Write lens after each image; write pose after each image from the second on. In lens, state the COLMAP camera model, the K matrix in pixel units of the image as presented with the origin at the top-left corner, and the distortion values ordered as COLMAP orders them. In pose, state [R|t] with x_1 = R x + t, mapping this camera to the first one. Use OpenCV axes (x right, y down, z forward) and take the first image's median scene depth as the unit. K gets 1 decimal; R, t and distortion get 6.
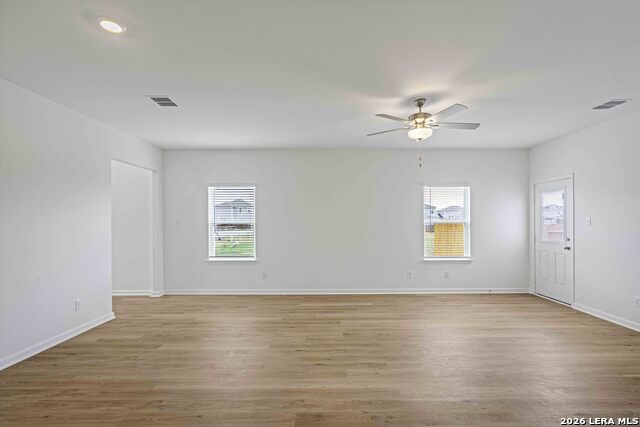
lens RADIAL K [[298.2, 0, 324.8], [0, 298.2, 222.0], [0, 0, 1]] dist [0.000143, 0.000124]
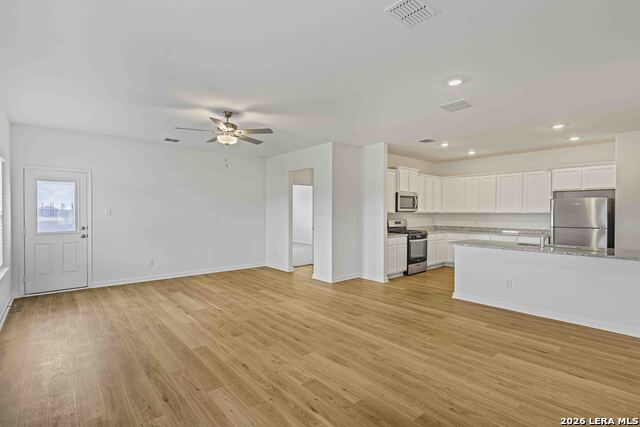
lens RADIAL K [[307.6, 0, 321.2], [0, 307.6, 215.7], [0, 0, 1]] dist [-0.002783, -0.000169]
pose [[-0.651780, -0.008638, 0.758359, -0.820670], [0.001481, 0.999919, 0.012662, -0.002397], [-0.758407, 0.009376, -0.651714, 1.427412]]
